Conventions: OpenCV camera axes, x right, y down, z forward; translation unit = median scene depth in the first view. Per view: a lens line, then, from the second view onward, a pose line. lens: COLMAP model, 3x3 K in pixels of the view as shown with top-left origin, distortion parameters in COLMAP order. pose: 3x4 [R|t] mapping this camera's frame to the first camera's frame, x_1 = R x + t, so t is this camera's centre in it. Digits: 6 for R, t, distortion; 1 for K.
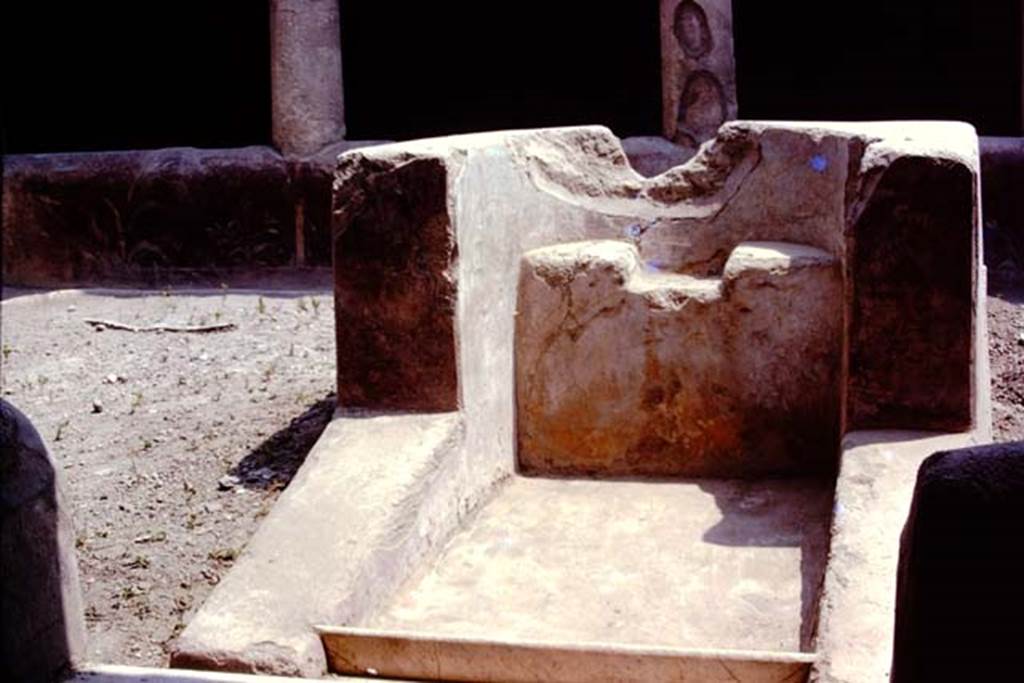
lens RADIAL K [[1947.2, 0, 512.0], [0, 1947.2, 341.5], [0, 0, 1]] dist [-0.137874, 0.239157]
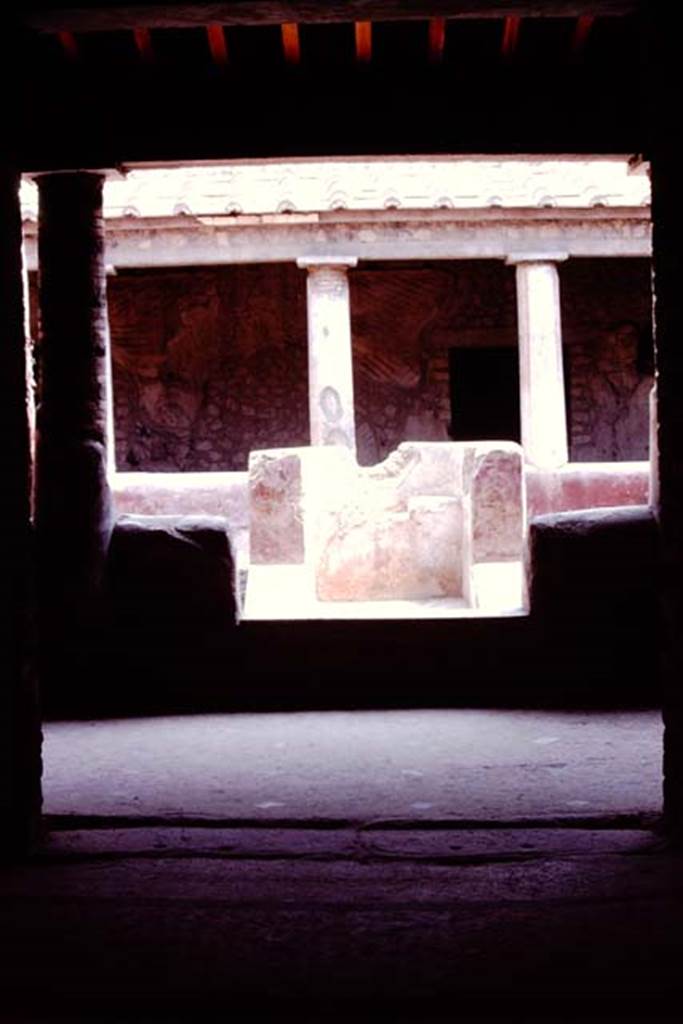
lens RADIAL K [[1947.2, 0, 341.5], [0, 1947.2, 512.0], [0, 0, 1]] dist [-0.137874, 0.239157]
pose [[0.983388, -0.010445, 0.181214, -0.373462], [0.030176, 0.993858, -0.106470, 0.205548], [-0.178989, 0.110169, 0.977663, -1.180218]]
